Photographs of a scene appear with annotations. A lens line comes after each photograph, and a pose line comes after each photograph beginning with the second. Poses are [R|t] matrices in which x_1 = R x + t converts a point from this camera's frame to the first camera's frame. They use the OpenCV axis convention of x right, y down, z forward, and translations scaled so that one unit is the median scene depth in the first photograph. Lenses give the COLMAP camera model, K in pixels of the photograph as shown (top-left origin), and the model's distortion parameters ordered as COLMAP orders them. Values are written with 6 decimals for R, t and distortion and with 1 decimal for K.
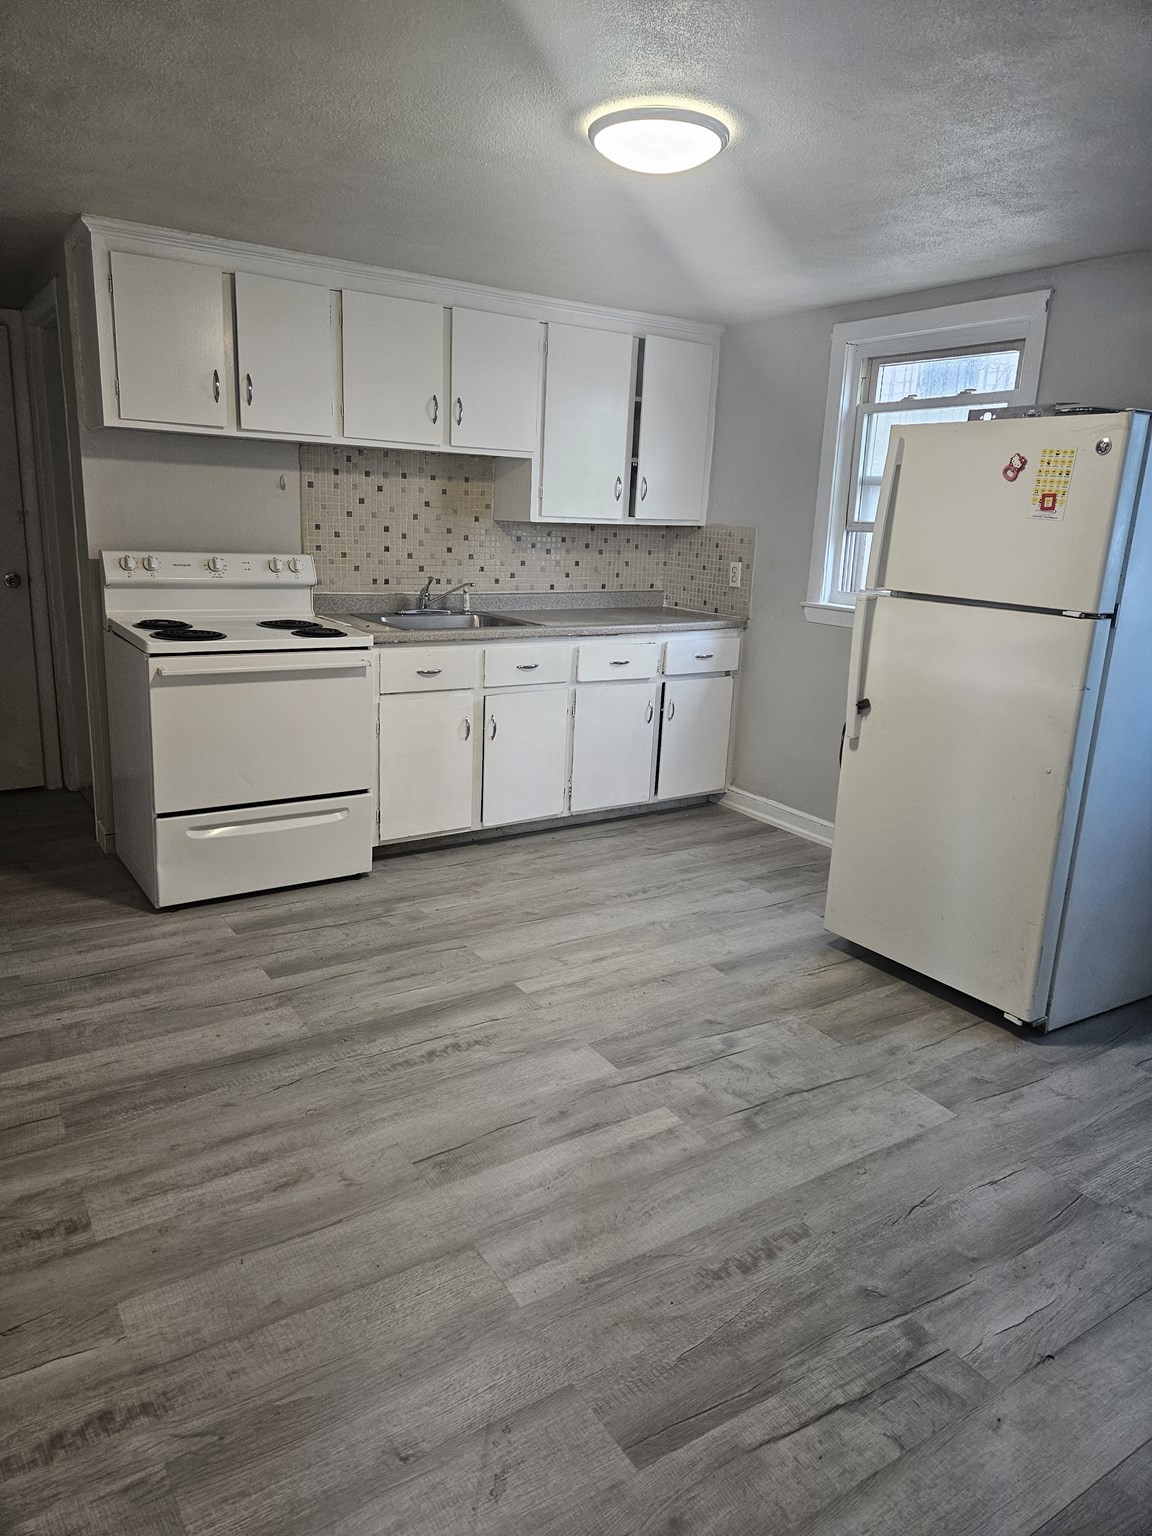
lens RADIAL K [[1018.8, 0, 580.3], [0, 1018.8, 797.7], [0, 0, 1]] dist [0.097732, -0.085117]
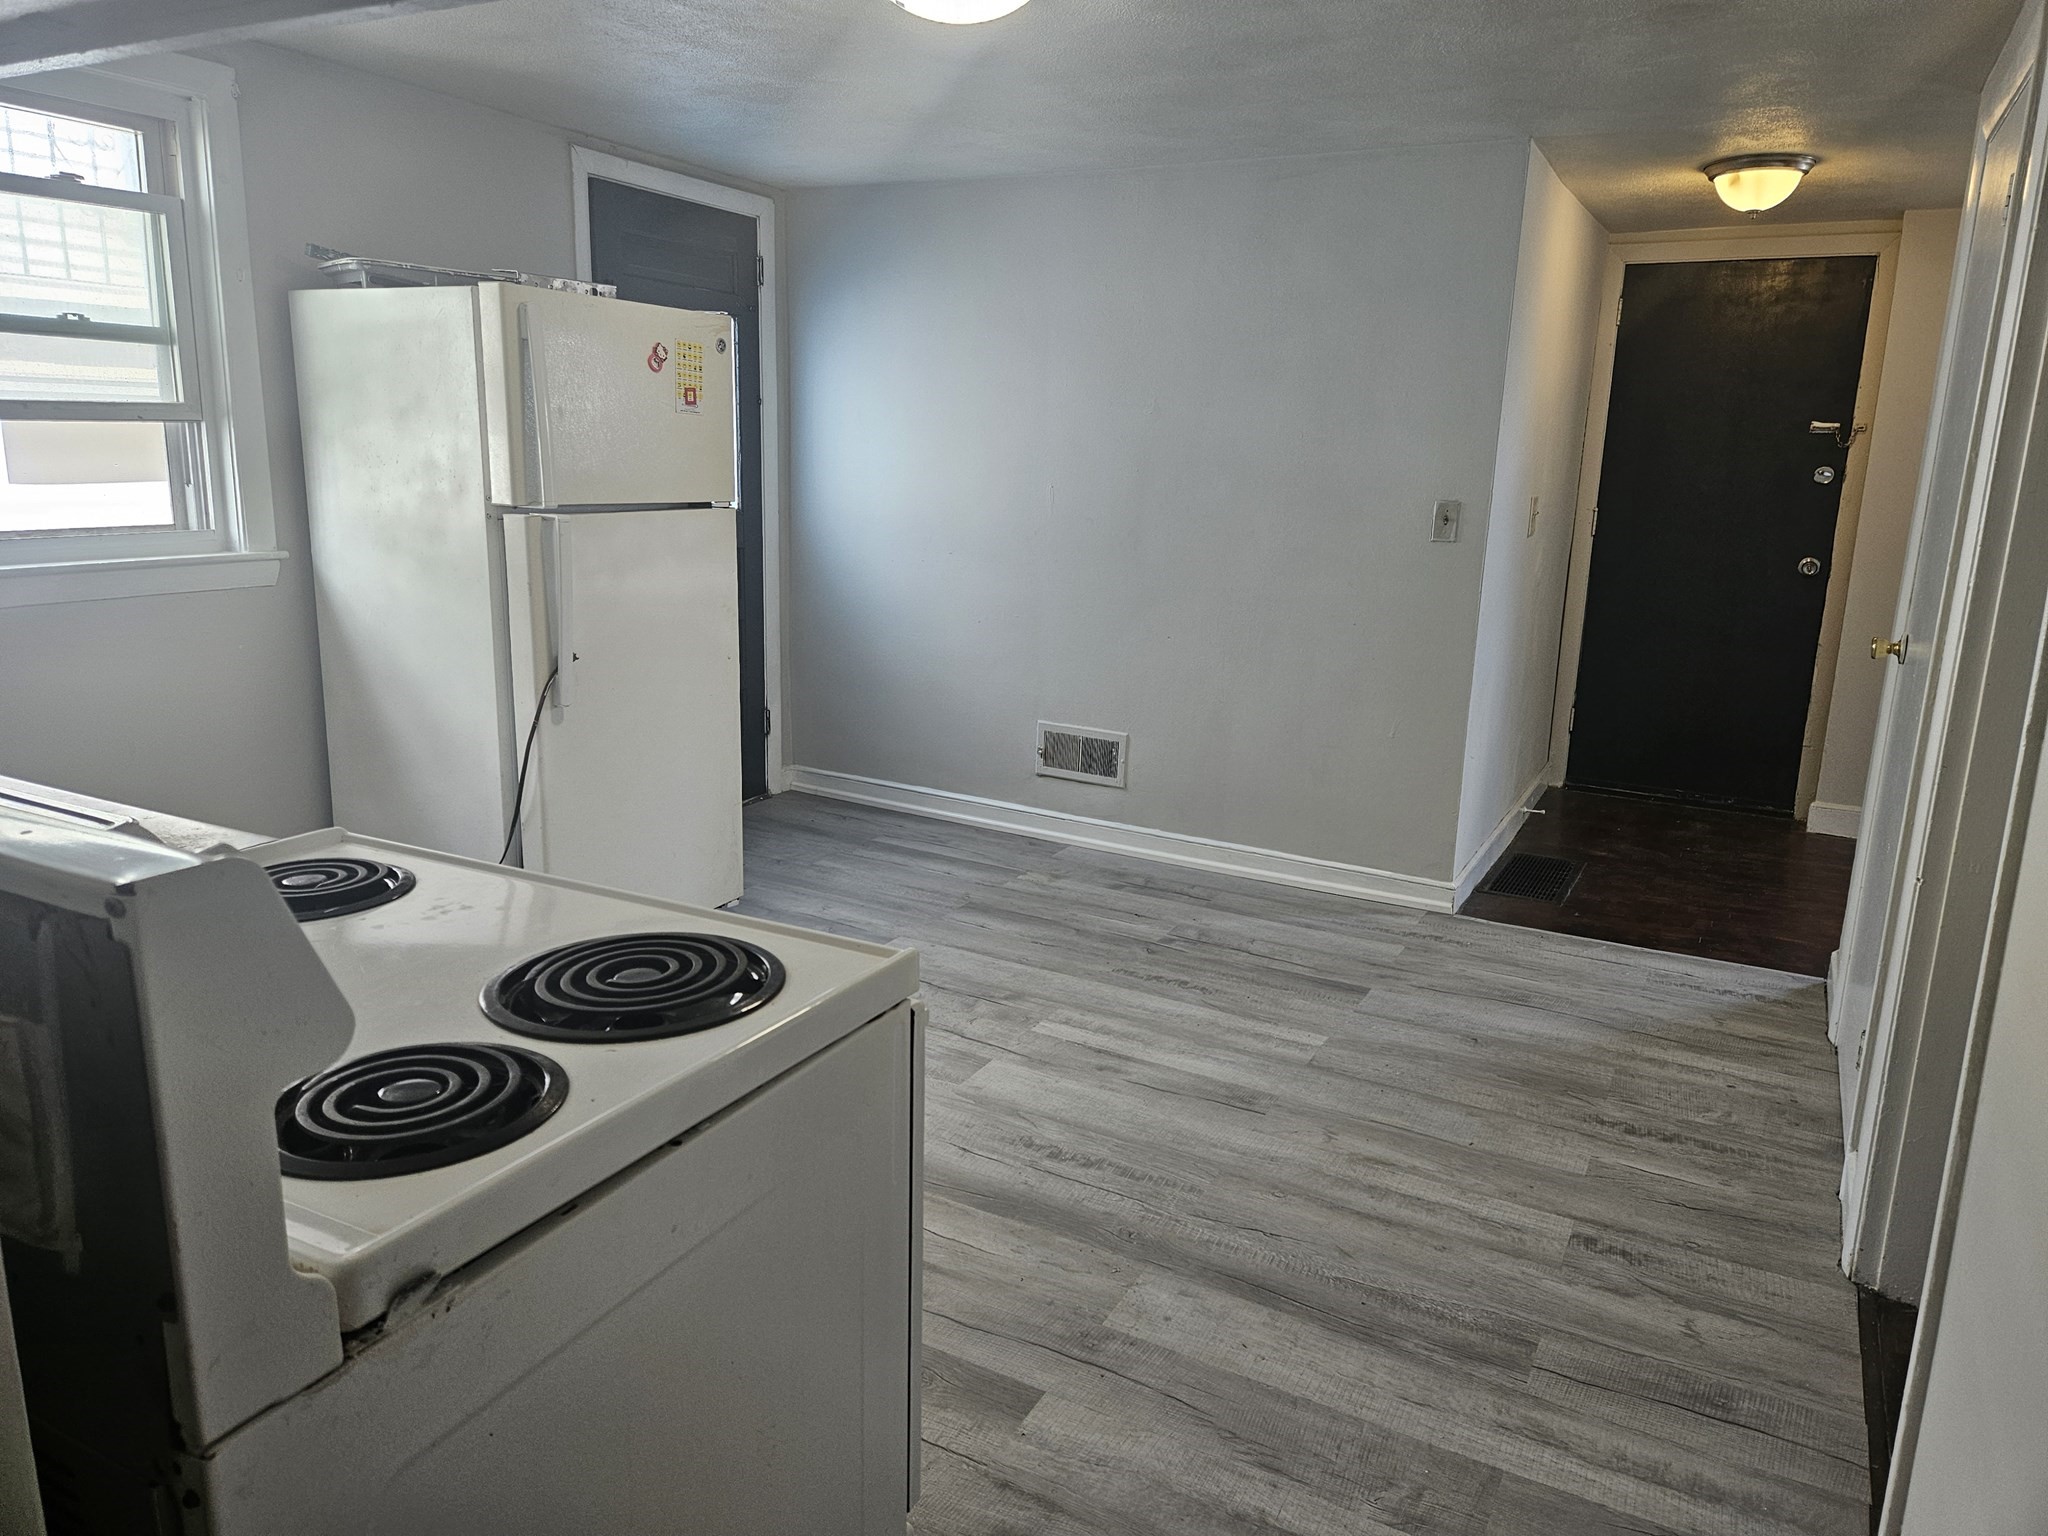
lens RADIAL K [[1358.4, 0, 1015.3], [0, 1358.4, 774.0], [0, 0, 1]] dist [0.097732, -0.085117]
pose [[-0.468959, -0.262334, 0.843361, -1.009258], [0.193766, 0.901050, 0.388025, -0.457376], [-0.861703, 0.345383, -0.371724, 1.506316]]
